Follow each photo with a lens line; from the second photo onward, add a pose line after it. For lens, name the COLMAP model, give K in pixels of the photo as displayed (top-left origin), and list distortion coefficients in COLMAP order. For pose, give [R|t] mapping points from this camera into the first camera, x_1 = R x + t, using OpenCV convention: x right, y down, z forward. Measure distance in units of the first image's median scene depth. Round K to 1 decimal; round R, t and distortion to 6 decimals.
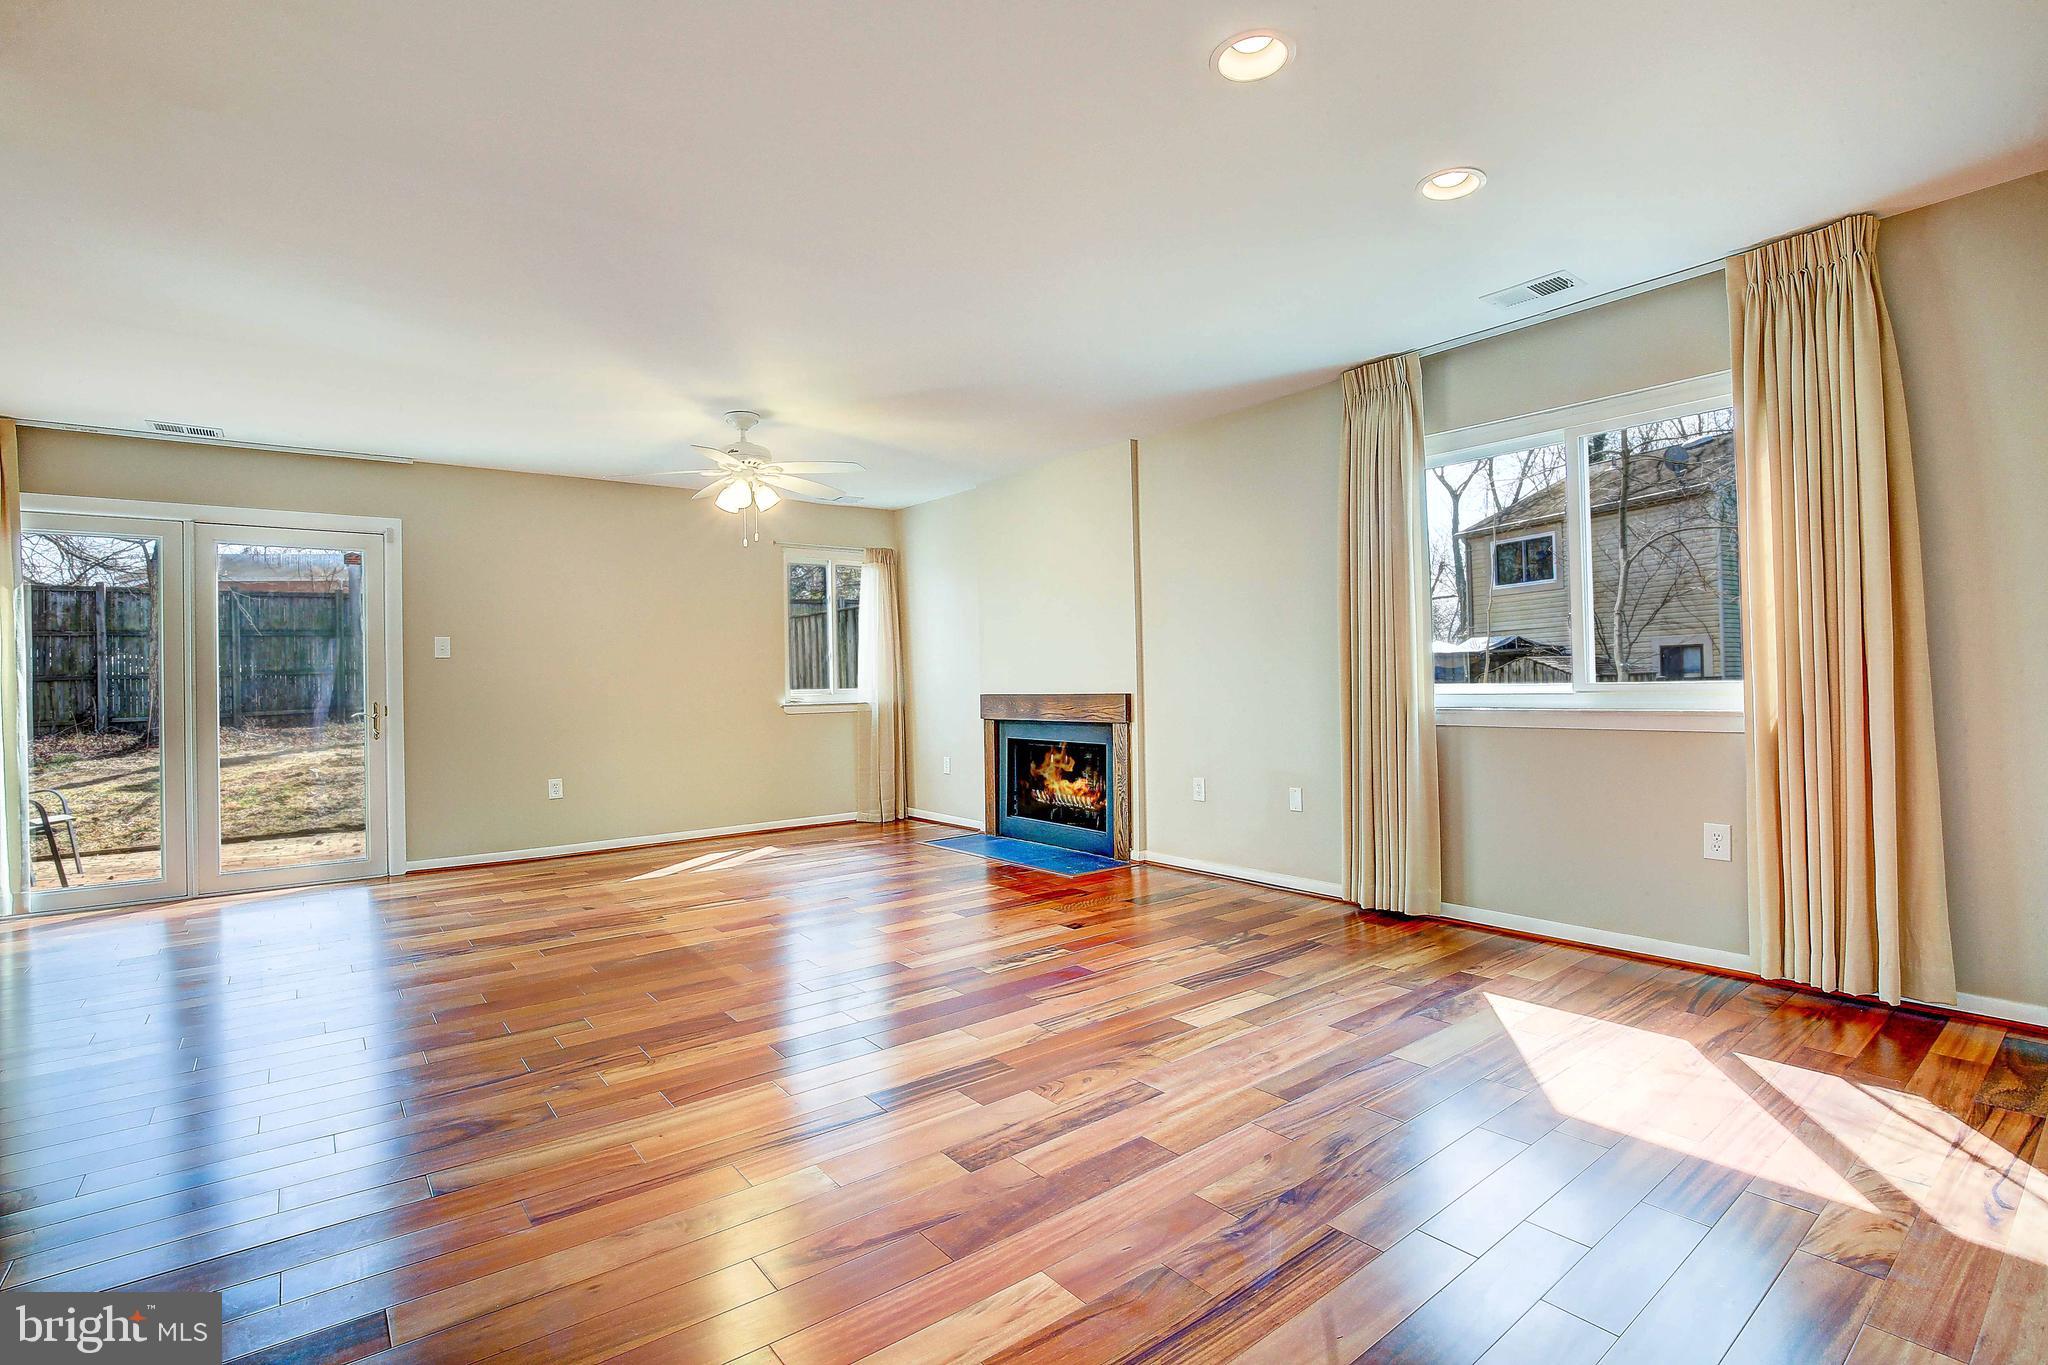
lens RADIAL K [[939.2, 0, 1015.3], [0, 939.2, 670.9], [0, 0, 1]] dist [-0.034422, 0.005980]
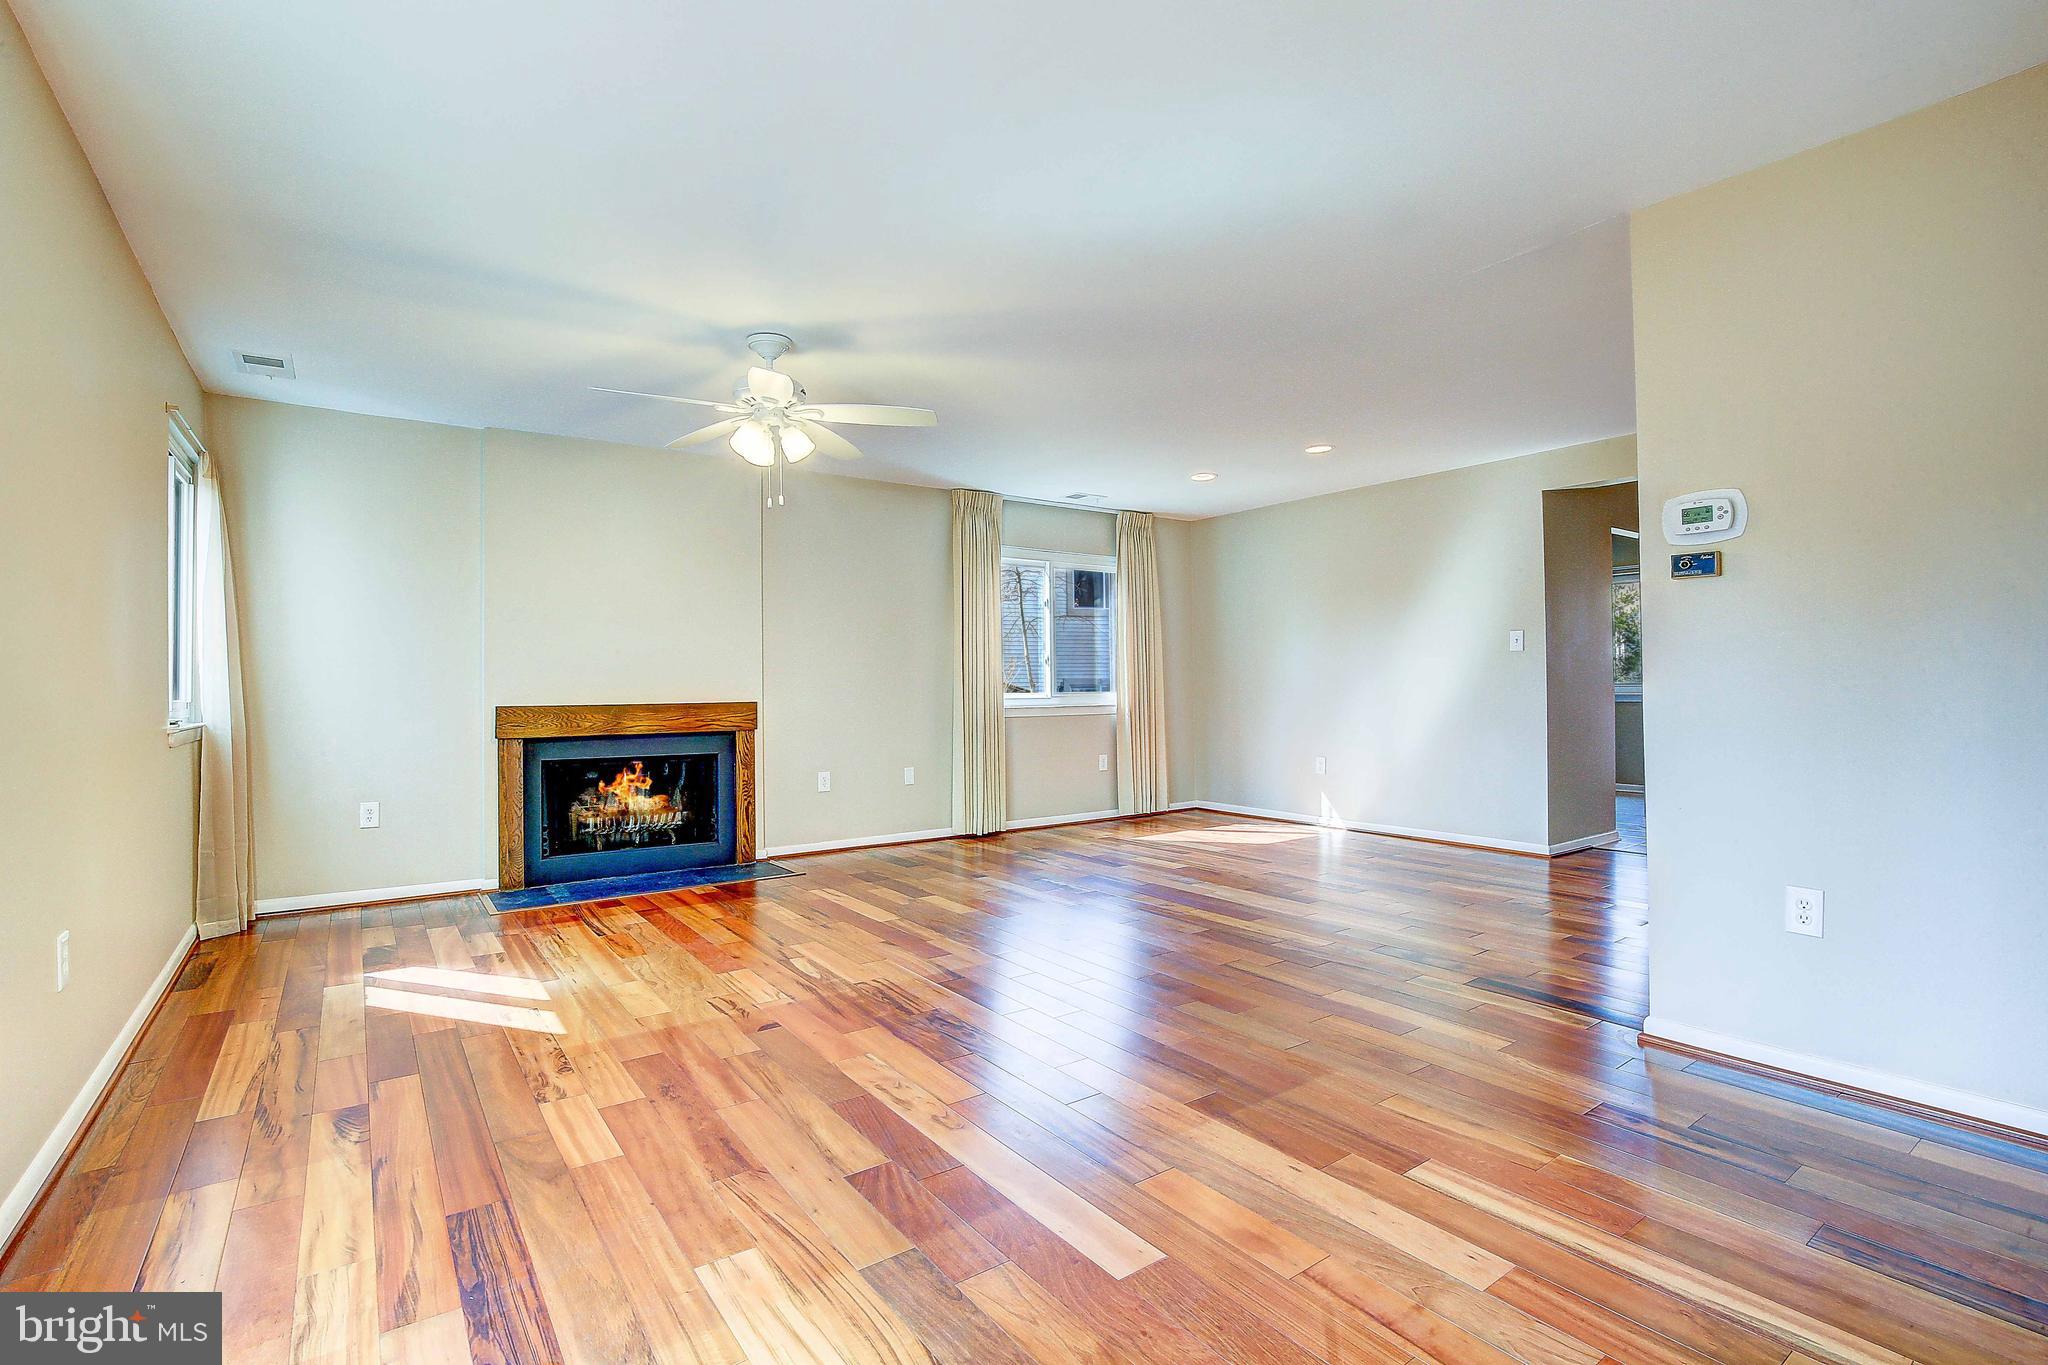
lens RADIAL K [[939.2, 0, 1006.3], [0, 939.2, 672.4], [0, 0, 1]] dist [-0.034422, 0.005980]
pose [[0.047416, 0.033136, 0.998325, -0.902214], [-0.004007, 0.999448, -0.032983, 0.024407], [-0.998867, -0.002437, 0.047523, 0.657031]]
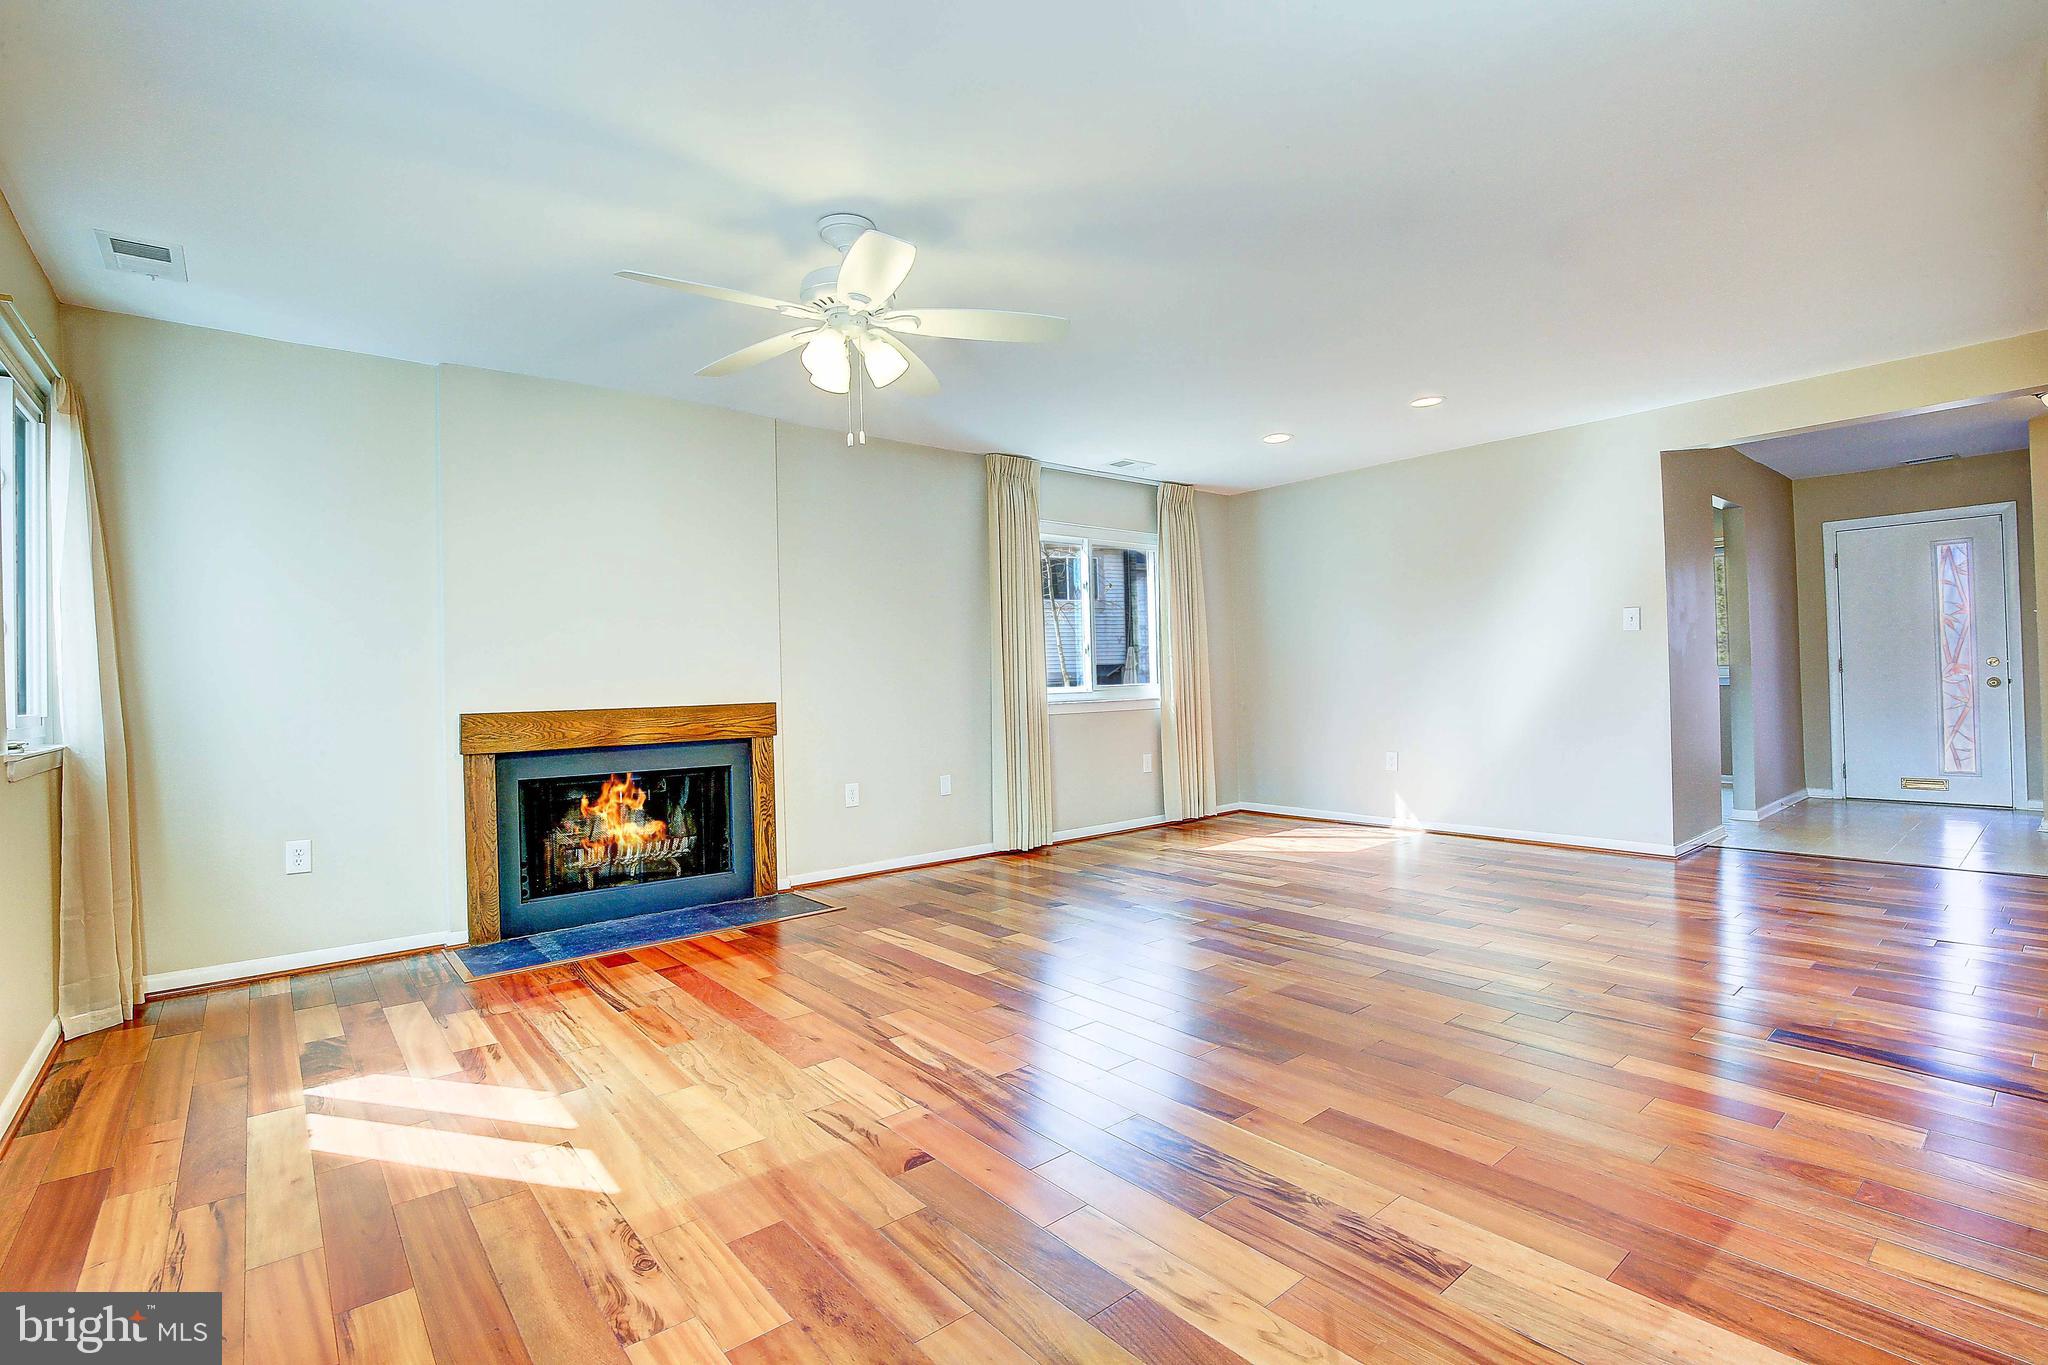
lens RADIAL K [[939.2, 0, 1009.4], [0, 939.2, 672.5], [0, 0, 1]] dist [-0.034422, 0.005980]
pose [[-0.023464, 0.028699, 0.999313, -0.753282], [0.014104, 0.999498, -0.028373, 0.023896], [-0.999625, 0.013428, -0.023857, 0.785100]]
